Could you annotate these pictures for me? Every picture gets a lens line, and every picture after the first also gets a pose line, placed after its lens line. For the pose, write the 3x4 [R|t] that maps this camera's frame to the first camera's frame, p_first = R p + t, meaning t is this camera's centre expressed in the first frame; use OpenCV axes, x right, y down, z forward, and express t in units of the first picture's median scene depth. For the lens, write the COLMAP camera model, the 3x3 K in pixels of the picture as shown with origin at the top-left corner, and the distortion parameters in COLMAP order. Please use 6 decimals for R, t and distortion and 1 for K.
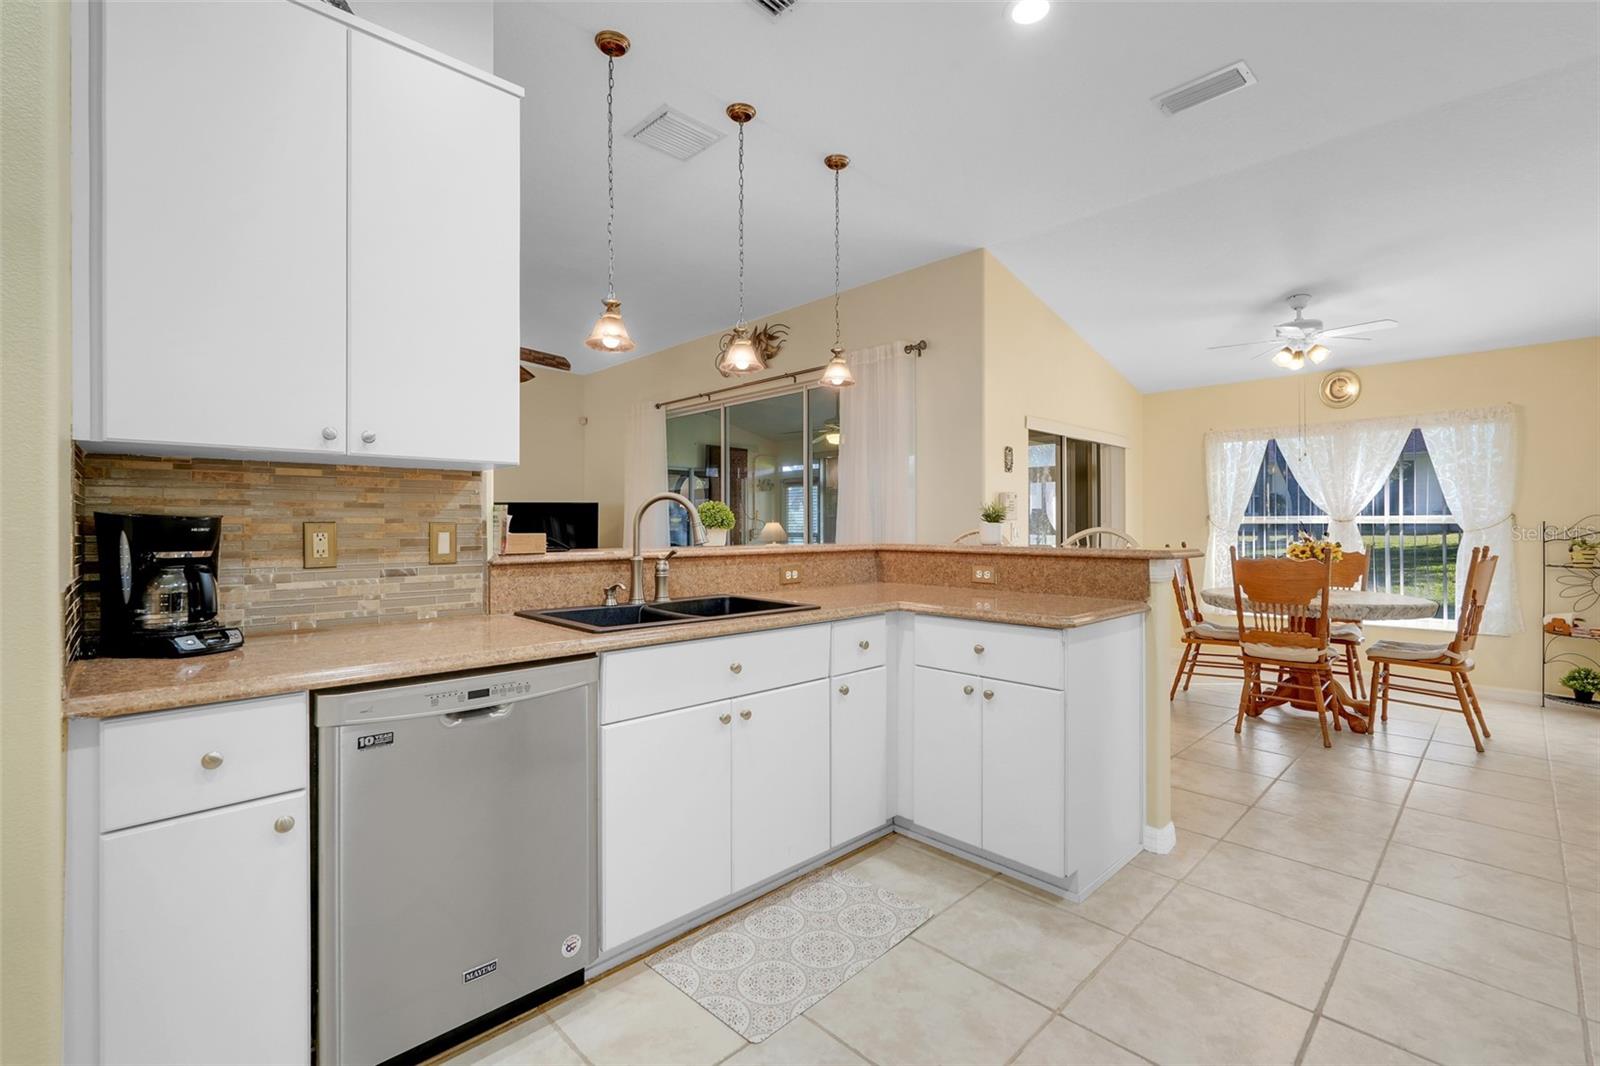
lens RADIAL K [[706.3, 0, 794.5], [0, 706.3, 518.6], [0, 0, 1]] dist [-0.006486, 0.003153]
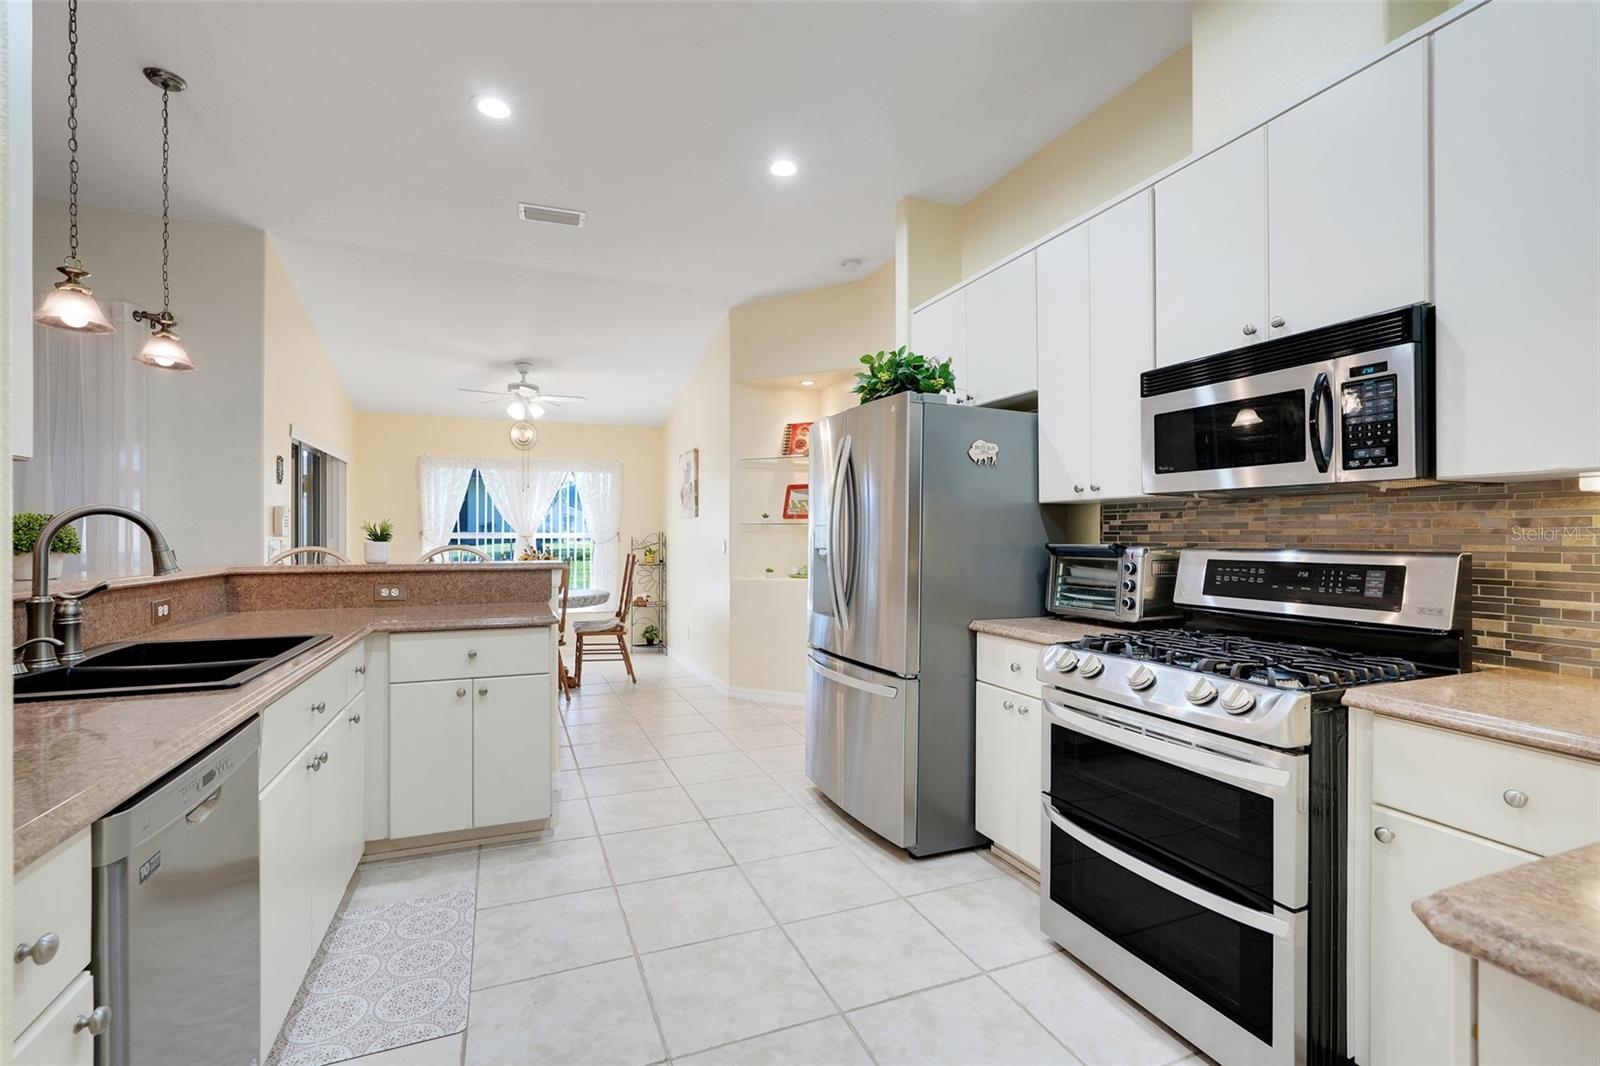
lens RADIAL K [[706.3, 0, 793.3], [0, 706.3, 534.2], [0, 0, 1]] dist [-0.006486, 0.003153]
pose [[0.384993, 0.003255, 0.922914, -0.390124], [-0.008168, 0.999967, -0.000119, -0.008582], [-0.922884, -0.007492, 0.385006, 0.056138]]
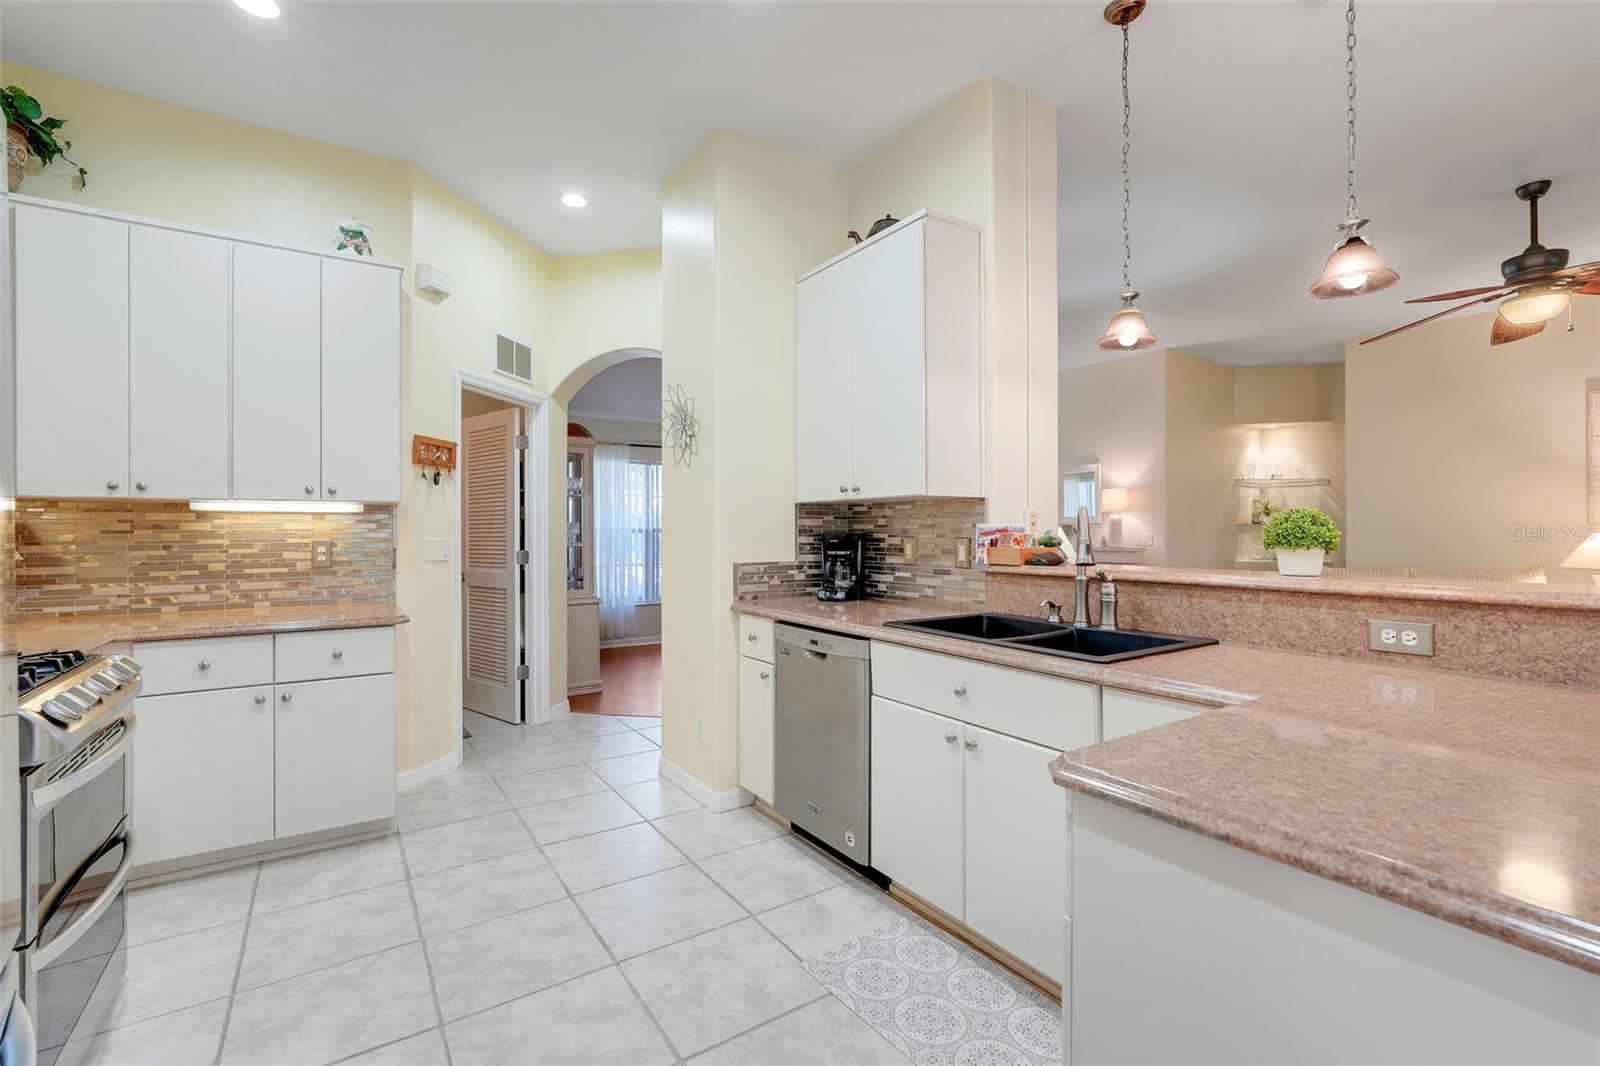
lens RADIAL K [[706.3, 0, 799.7], [0, 706.3, 544.4], [0, 0, 1]] dist [-0.006486, 0.003153]
pose [[-0.175934, 0.005702, -0.984386, 0.515206], [-0.007784, 0.999944, 0.007183, 0.006584], [0.984371, 0.008927, -0.175879, 0.546386]]
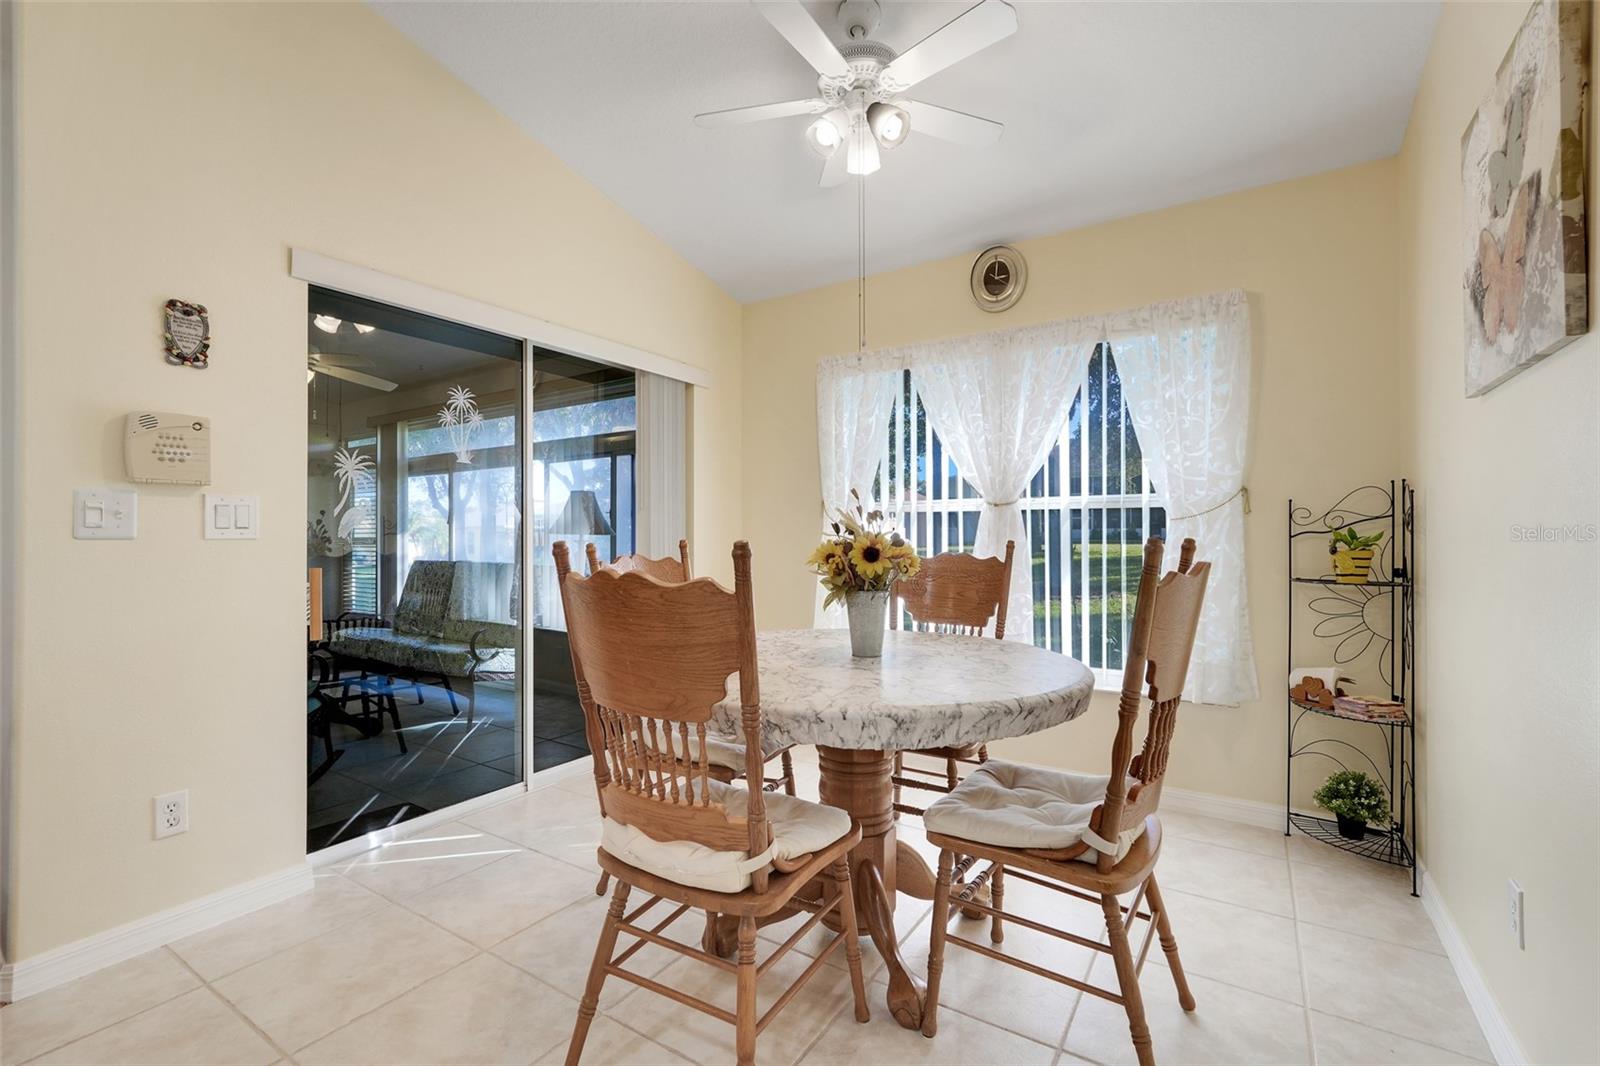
lens RADIAL K [[706.3, 0, 797.2], [0, 706.3, 537.4], [0, 0, 1]] dist [-0.006486, 0.003153]
pose [[0.973538, -0.001045, 0.228521, 0.781730], [-0.000403, 0.999980, 0.006287, 0.041902], [-0.228523, -0.006213, 0.973519, 0.765616]]
